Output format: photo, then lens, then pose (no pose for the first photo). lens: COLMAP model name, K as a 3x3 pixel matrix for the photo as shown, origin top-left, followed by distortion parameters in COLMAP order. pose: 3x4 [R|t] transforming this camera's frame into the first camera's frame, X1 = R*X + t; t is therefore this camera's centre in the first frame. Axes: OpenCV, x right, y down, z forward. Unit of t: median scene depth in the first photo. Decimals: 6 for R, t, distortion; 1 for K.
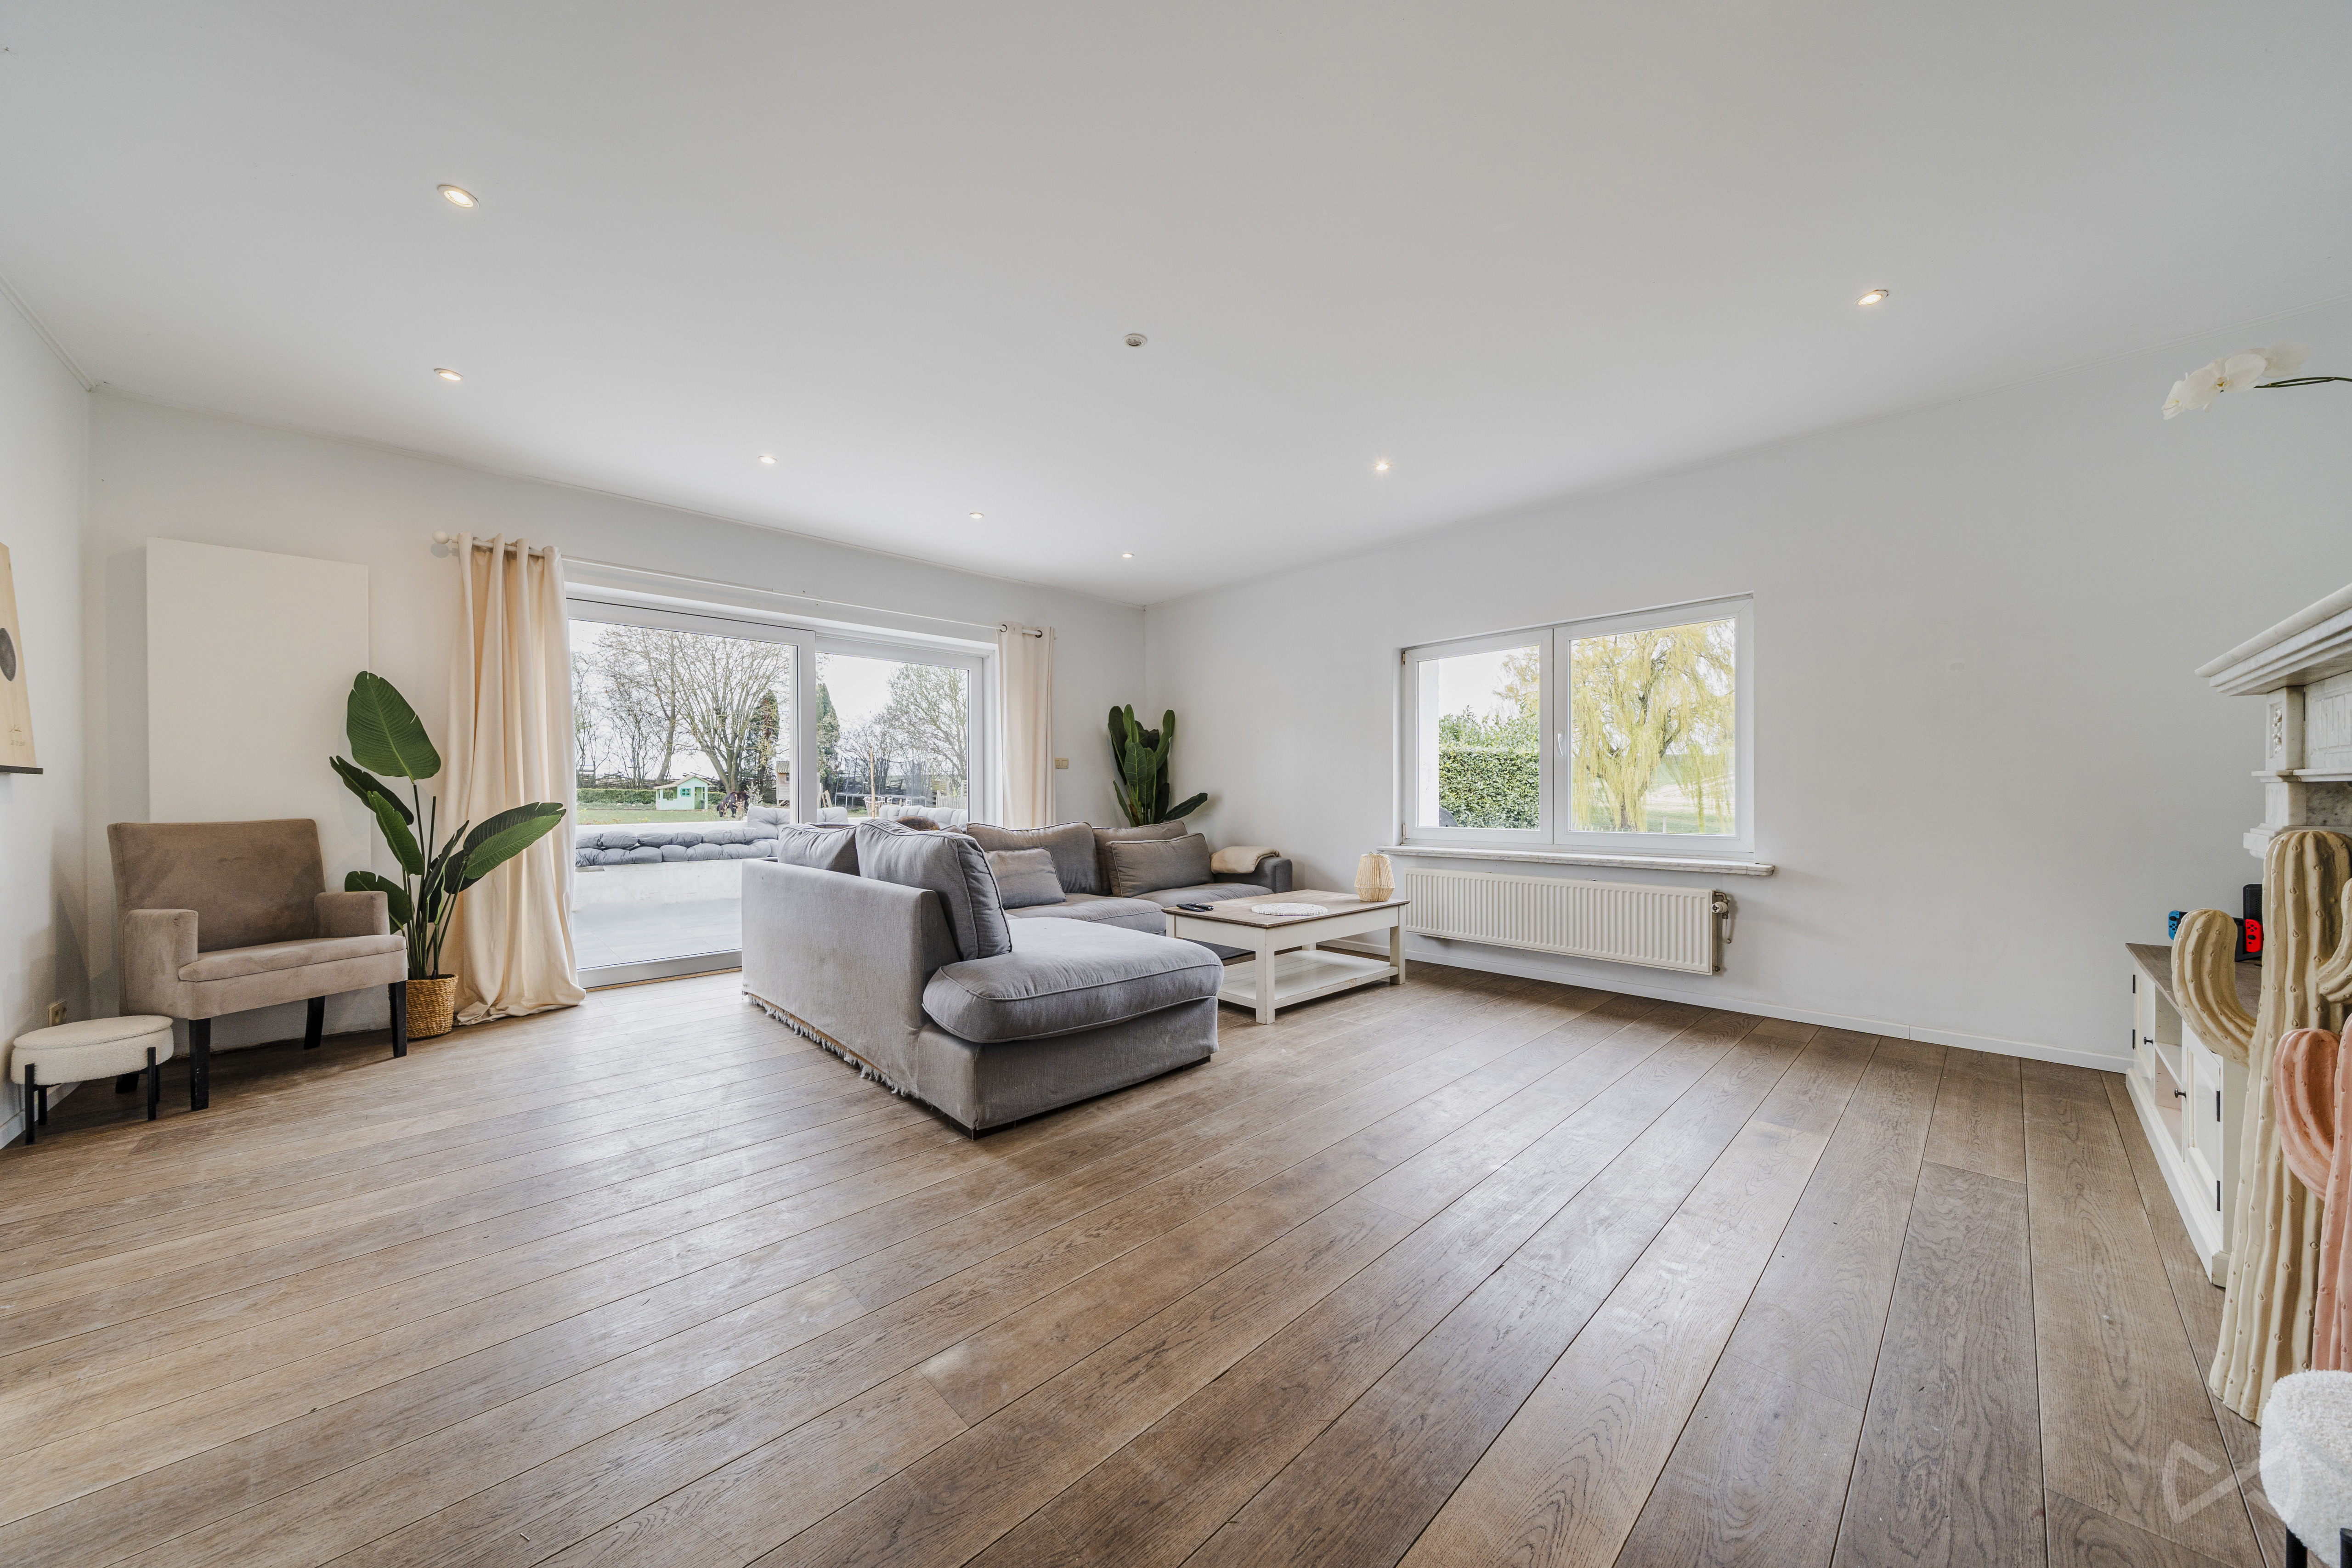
lens RADIAL K [[793.0, 0, 1176.0], [0, 793.0, 784.0], [0, 0, 1]] dist [-0.003289, -0.000185]
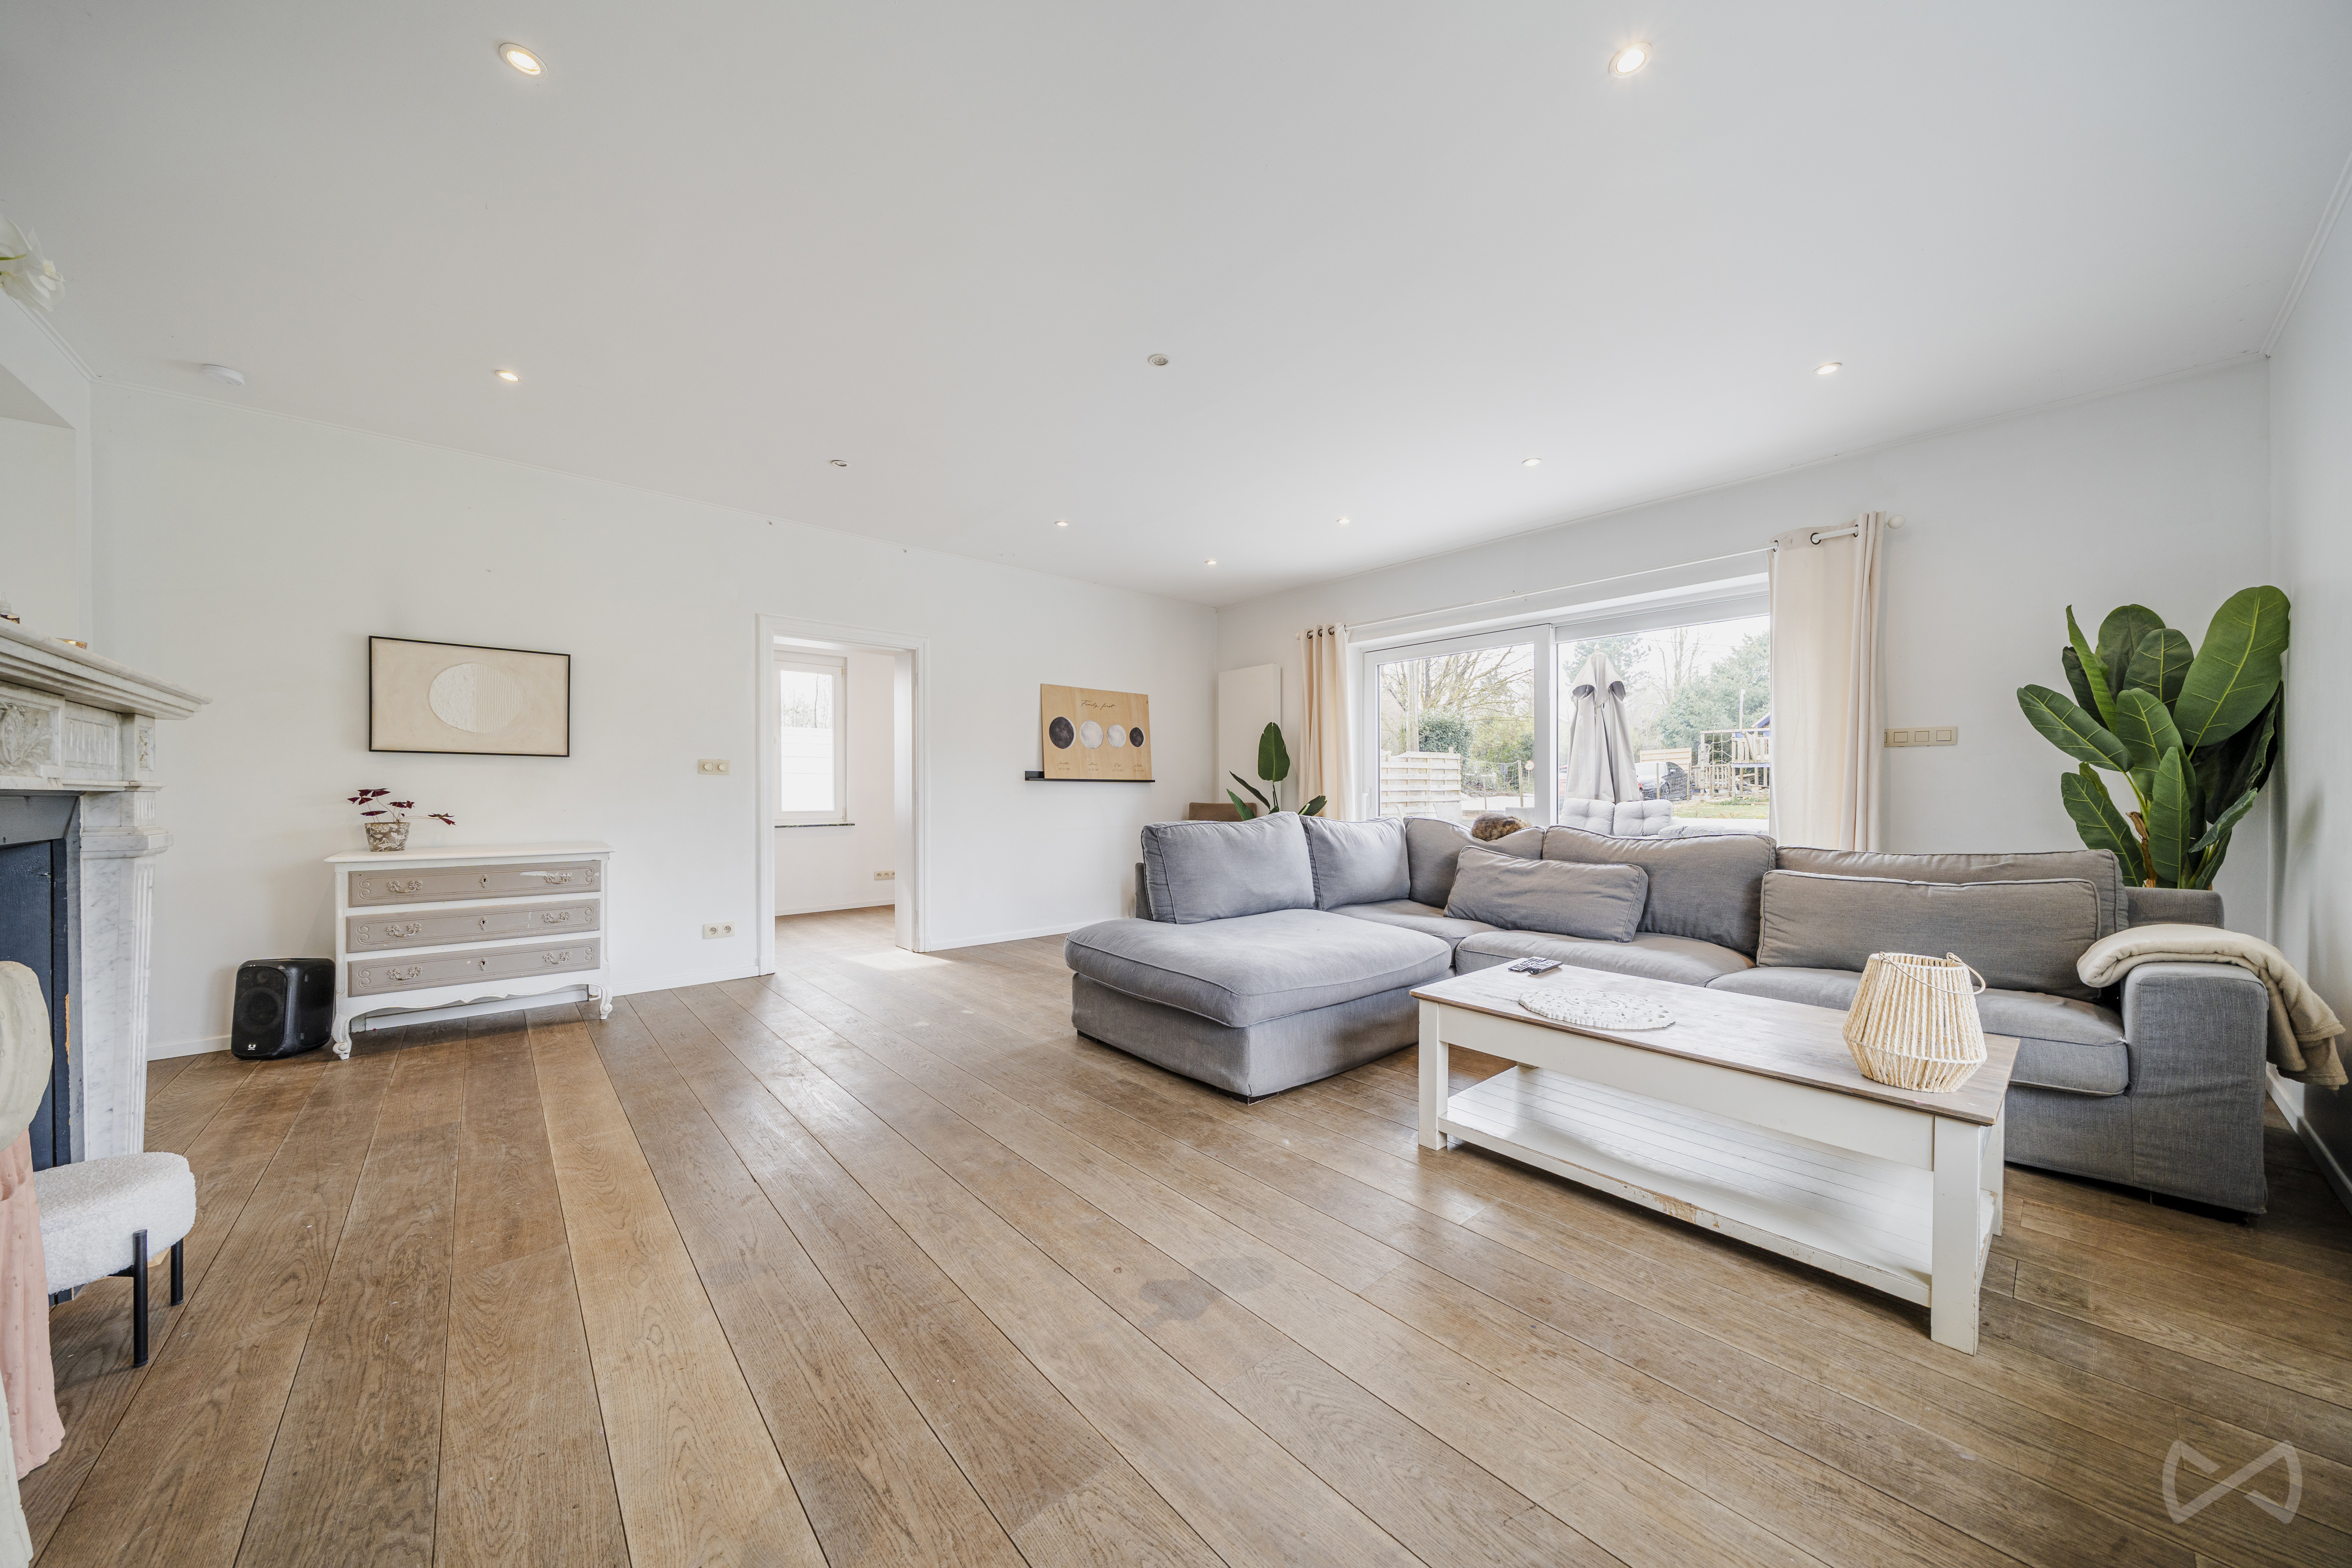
lens RADIAL K [[793.0, 0, 1176.0], [0, 793.0, 784.0], [0, 0, 1]] dist [-0.003289, -0.000185]
pose [[-0.034669, 0.005465, -0.999384, 0.939781], [0.015394, 0.999869, 0.004934, -0.005731], [0.999280, -0.015214, -0.034748, 0.989823]]
